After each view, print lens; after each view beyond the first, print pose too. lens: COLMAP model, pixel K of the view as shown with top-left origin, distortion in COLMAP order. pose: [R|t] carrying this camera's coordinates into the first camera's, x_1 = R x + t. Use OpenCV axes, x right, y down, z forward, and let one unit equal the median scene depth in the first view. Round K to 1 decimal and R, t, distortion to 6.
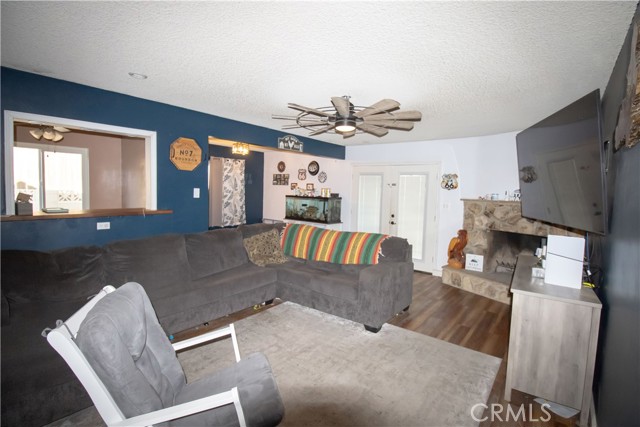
lens RADIAL K [[319.6, 0, 324.5], [0, 319.6, 216.6], [0, 0, 1]] dist [-0.025513, -0.000601]
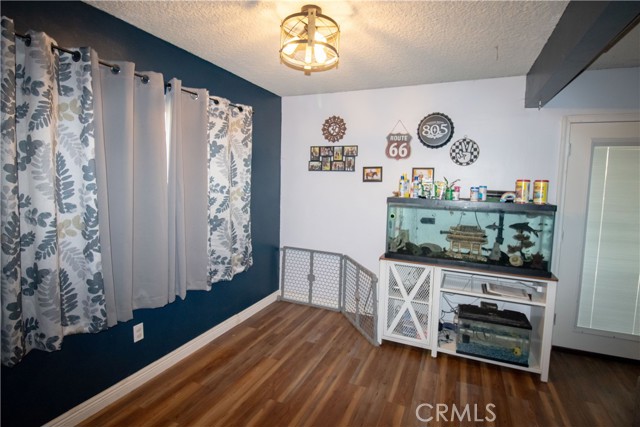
lens RADIAL K [[319.6, 0, 316.5], [0, 319.6, 211.8], [0, 0, 1]] dist [-0.025513, -0.000601]
pose [[0.970805, -0.031104, 0.237845, -0.275728], [0.025972, 0.999358, 0.024680, -0.057463], [-0.238460, -0.017782, 0.970990, 0.609896]]
